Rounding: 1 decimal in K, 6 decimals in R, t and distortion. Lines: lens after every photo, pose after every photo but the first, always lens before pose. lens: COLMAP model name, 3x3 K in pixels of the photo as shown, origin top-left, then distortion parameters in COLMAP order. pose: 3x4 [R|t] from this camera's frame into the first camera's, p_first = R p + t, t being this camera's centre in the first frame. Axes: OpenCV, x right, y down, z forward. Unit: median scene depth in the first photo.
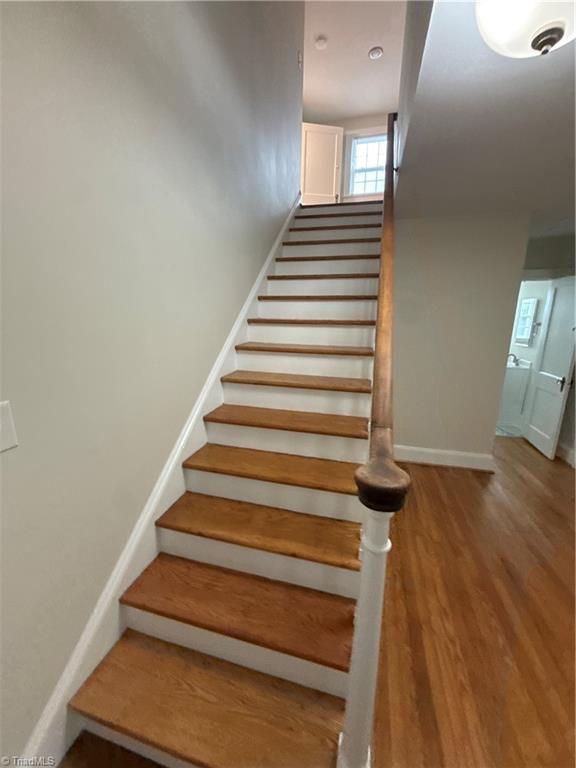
lens RADIAL K [[307.8, 0, 288.0], [0, 307.8, 384.0], [0, 0, 1]] dist [0.001977, -0.000009]
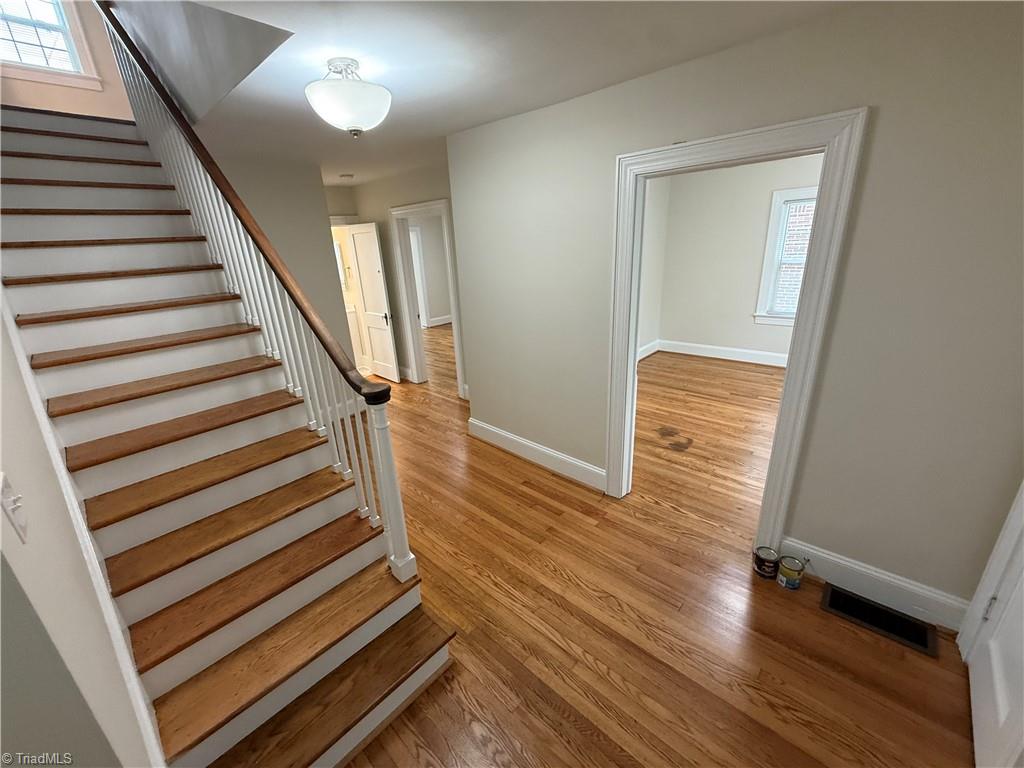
lens RADIAL K [[410.5, 0, 512.0], [0, 410.5, 384.0], [0, 0, 1]] dist [0.001977, -0.000009]
pose [[0.462993, -0.329830, 0.822709, -0.554600], [0.245570, 0.939585, 0.238487, -0.052102], [-0.851665, 0.091615, 0.516017, -0.413377]]
